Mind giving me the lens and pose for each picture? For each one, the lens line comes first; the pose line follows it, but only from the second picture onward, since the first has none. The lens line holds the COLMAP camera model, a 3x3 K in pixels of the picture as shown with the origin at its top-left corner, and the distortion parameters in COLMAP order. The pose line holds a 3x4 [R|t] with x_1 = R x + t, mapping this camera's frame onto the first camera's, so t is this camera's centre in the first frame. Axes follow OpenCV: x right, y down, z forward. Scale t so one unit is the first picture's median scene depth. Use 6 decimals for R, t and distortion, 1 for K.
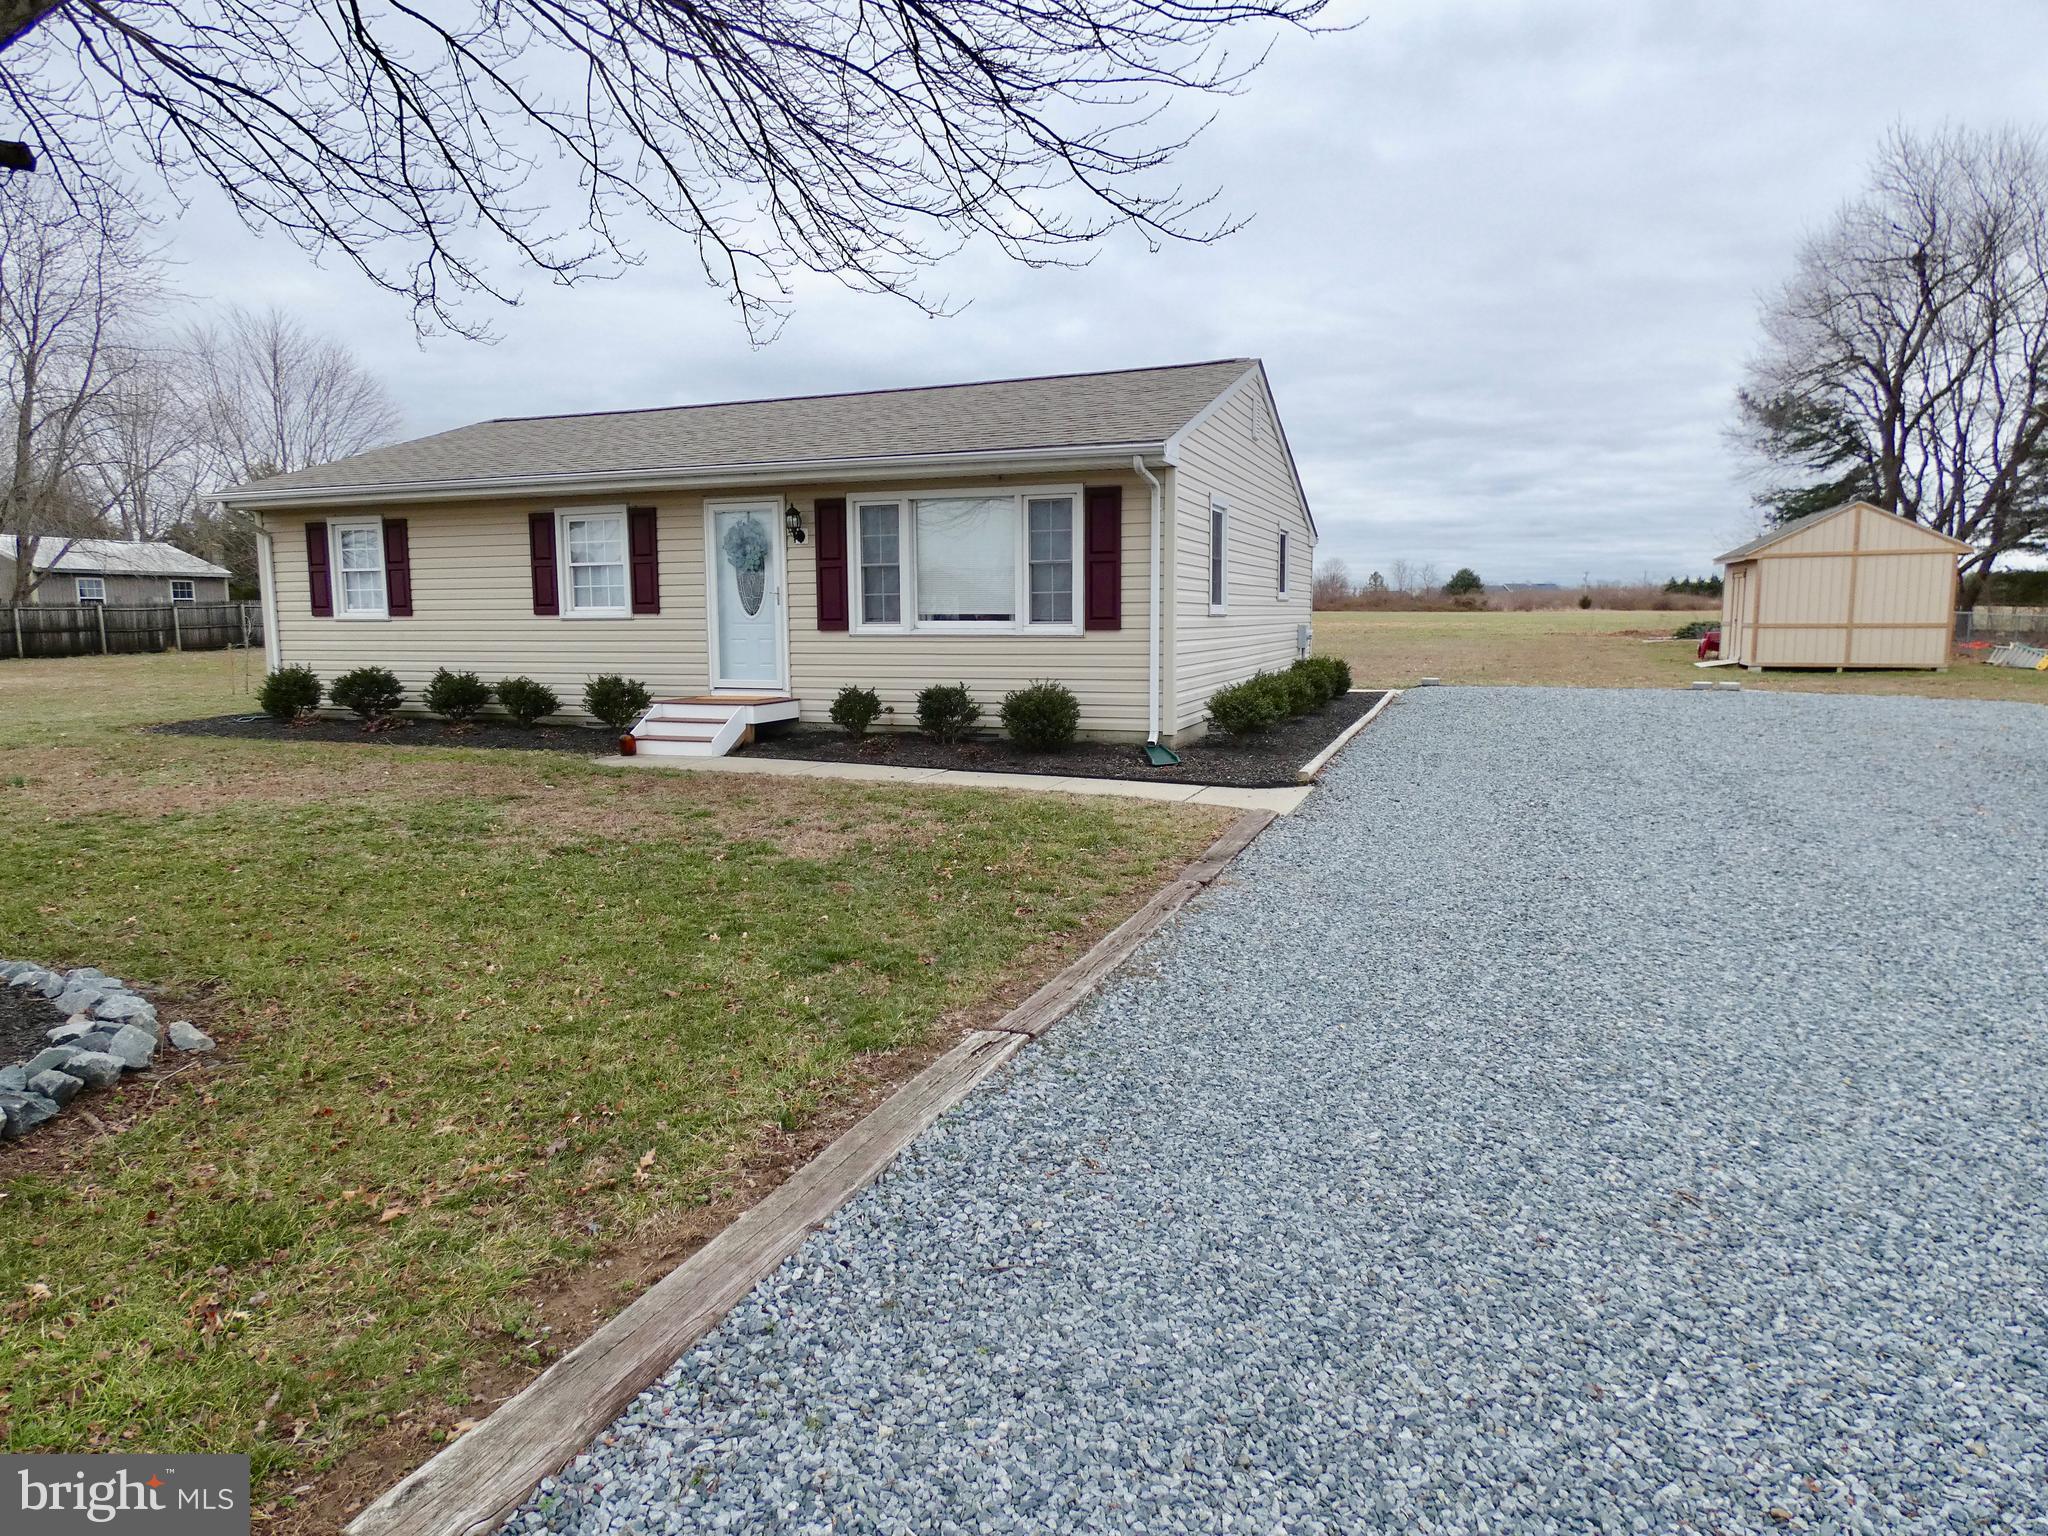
lens RADIAL K [[1224.2, 0, 1029.5], [0, 1224.2, 767.2], [0, 0, 1]] dist [-0.003915, -0.002366]
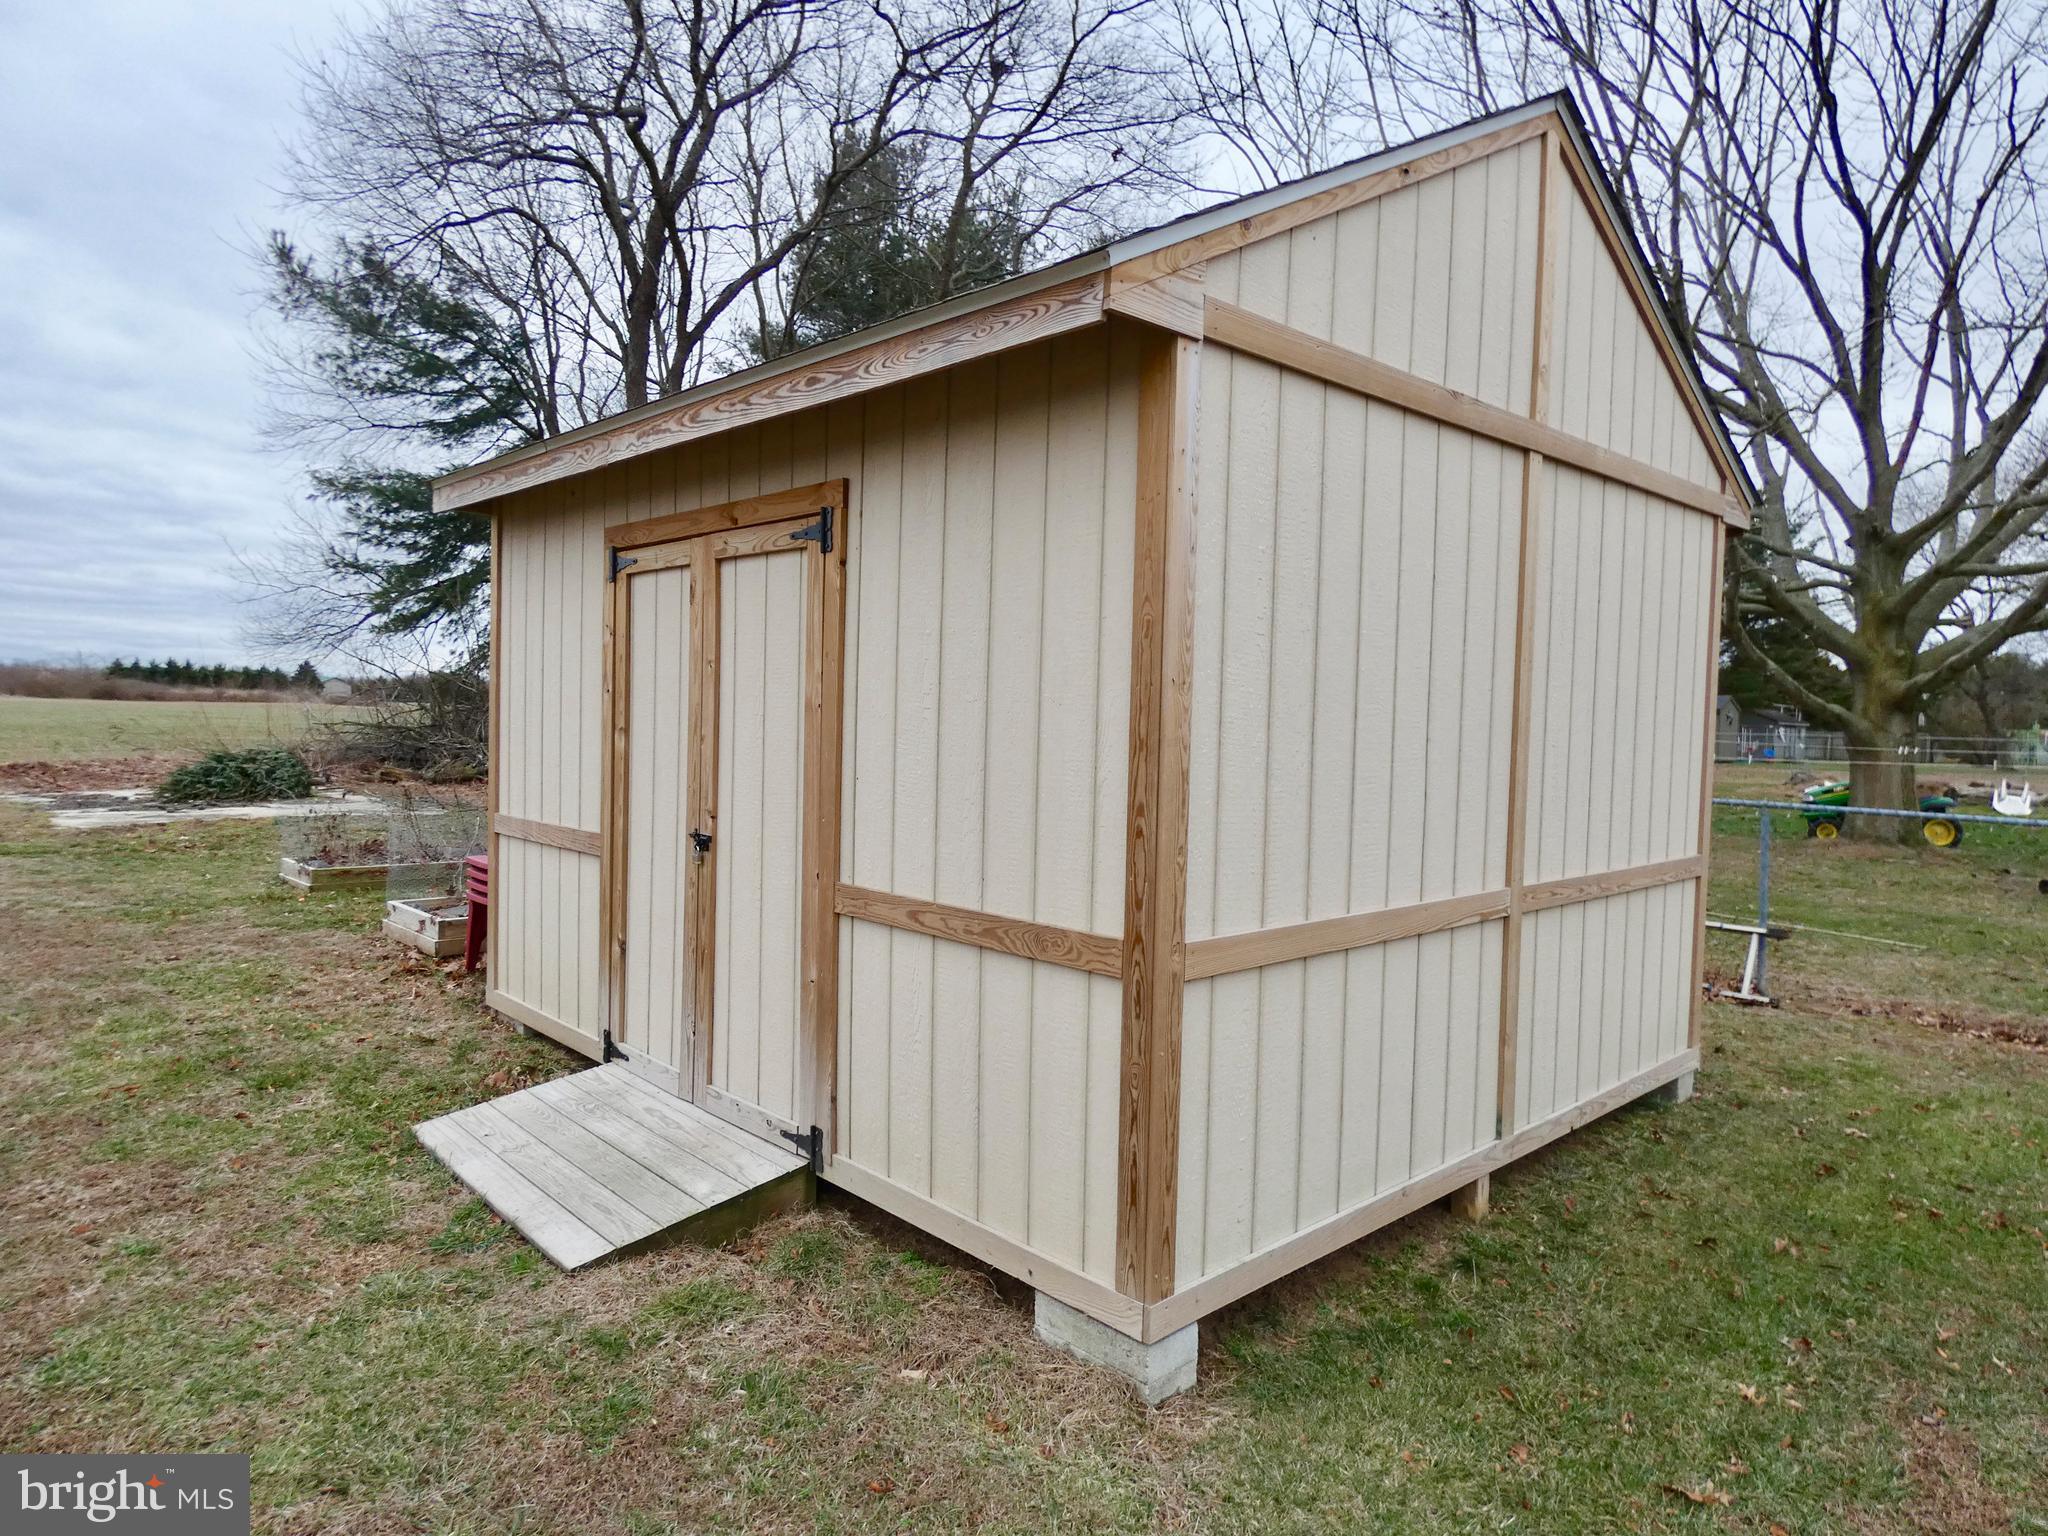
lens RADIAL K [[1224.2, 0, 1029.5], [0, 1224.2, 767.2], [0, 0, 1]] dist [-0.003915, -0.002366]
pose [[0.433212, -0.015467, 0.901159, 0.340655], [0.082373, 0.996348, -0.022498, -0.090995], [-0.897520, 0.083978, 0.432904, 0.665868]]
